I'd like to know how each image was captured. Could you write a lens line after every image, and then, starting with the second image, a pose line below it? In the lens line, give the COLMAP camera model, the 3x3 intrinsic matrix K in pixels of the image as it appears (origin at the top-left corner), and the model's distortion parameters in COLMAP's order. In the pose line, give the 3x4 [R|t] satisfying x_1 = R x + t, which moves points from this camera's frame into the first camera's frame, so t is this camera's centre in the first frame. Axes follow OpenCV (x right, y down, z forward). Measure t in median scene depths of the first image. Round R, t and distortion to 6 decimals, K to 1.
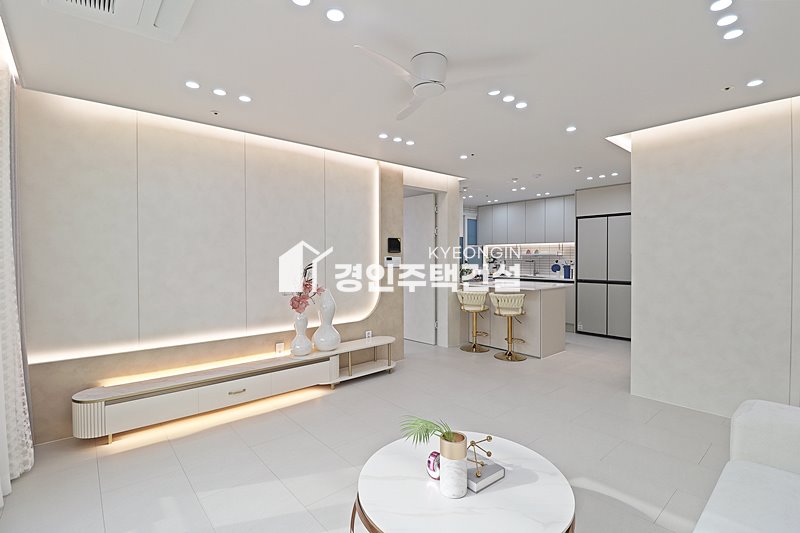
lens RADIAL K [[370.7, 0, 390.3], [0, 370.7, 265.3], [0, 0, 1]] dist [-0.004905, -0.009475]
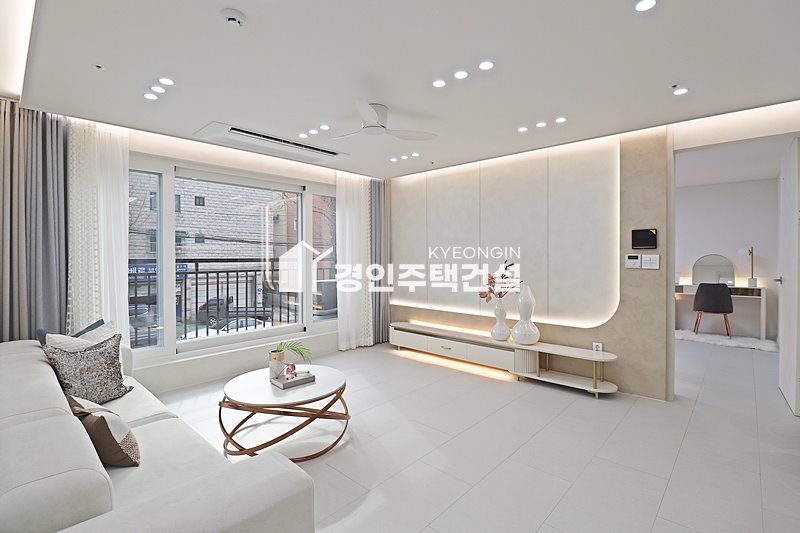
lens RADIAL K [[370.7, 0, 408.6], [0, 370.7, 257.2], [0, 0, 1]] dist [-0.004905, -0.009475]
pose [[0.145923, 0.011802, -0.989226, 0.662601], [-0.018592, 0.999785, 0.009185, -0.015990], [0.989121, 0.017051, 0.146111, 0.424875]]
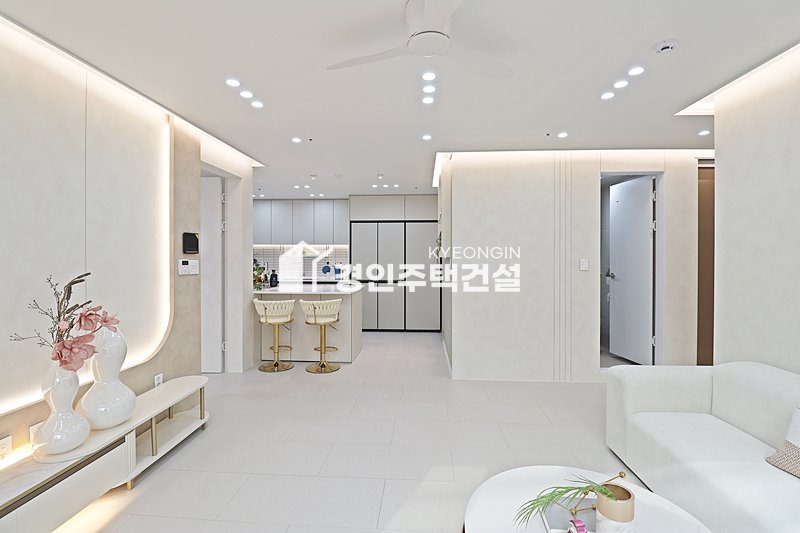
lens RADIAL K [[370.7, 0, 397.6], [0, 370.7, 262.1], [0, 0, 1]] dist [-0.004905, -0.009475]
pose [[0.692805, -0.006987, 0.721091, -0.219223], [0.012943, 0.999912, -0.002747, -0.011690], [-0.721009, 0.011236, 0.692835, 0.235485]]
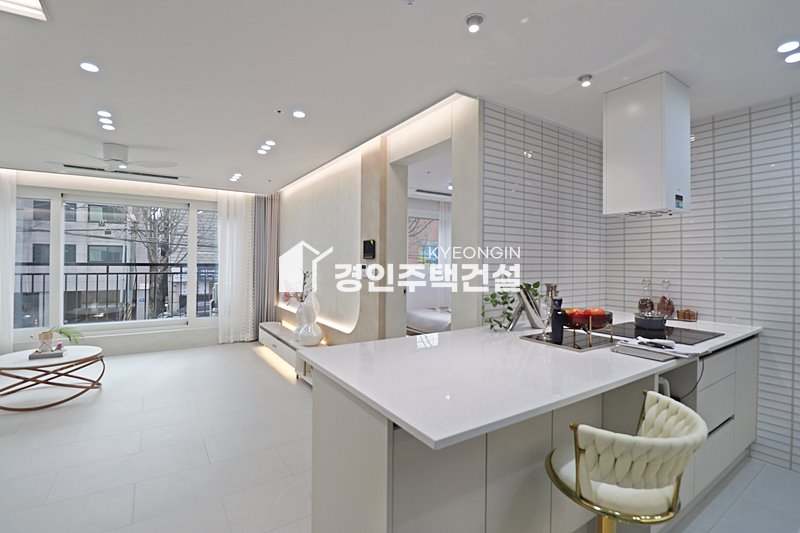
lens RADIAL K [[370.7, 0, 398.0], [0, 370.7, 263.6], [0, 0, 1]] dist [-0.004905, -0.009475]
pose [[-0.102757, 0.008323, -0.994672, 0.756179], [-0.031496, 0.999436, 0.011617, -0.035193], [0.994208, 0.032522, -0.102437, 1.120230]]
